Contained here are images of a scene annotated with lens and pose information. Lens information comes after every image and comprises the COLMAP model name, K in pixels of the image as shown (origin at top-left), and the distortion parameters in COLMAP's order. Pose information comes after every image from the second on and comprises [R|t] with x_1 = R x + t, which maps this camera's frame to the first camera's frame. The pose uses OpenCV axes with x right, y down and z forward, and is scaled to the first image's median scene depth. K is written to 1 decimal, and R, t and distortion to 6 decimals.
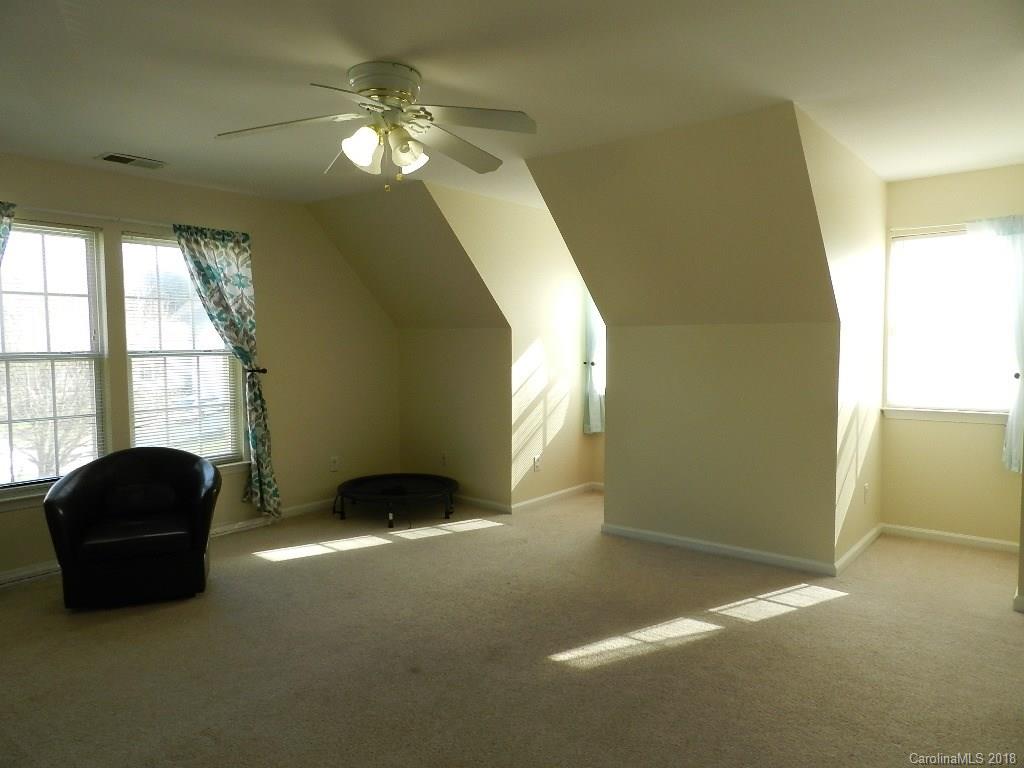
lens RADIAL K [[706.4, 0, 511.7], [0, 706.4, 382.7], [0, 0, 1]] dist [0.032475, -0.010721]
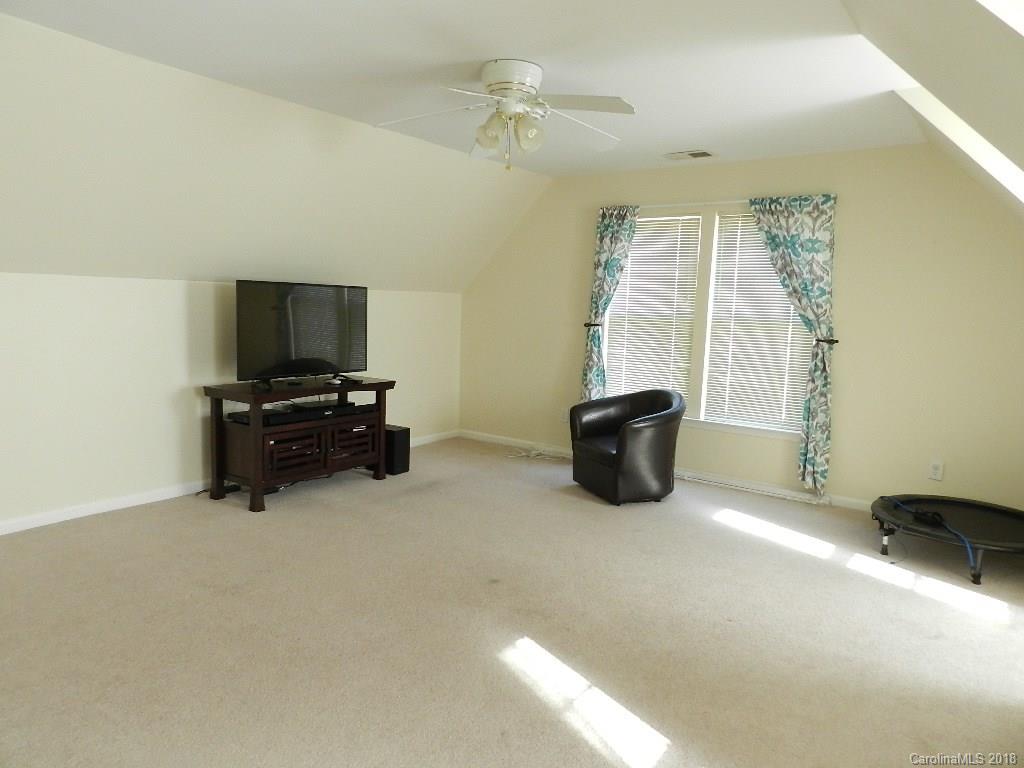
lens RADIAL K [[706.4, 0, 511.6], [0, 706.4, 386.0], [0, 0, 1]] dist [0.032475, -0.010721]
pose [[0.025797, 0.130052, -0.991172, 0.592372], [-0.094214, 0.987405, 0.127106, -0.039579], [0.995218, 0.090103, 0.037725, 0.573921]]
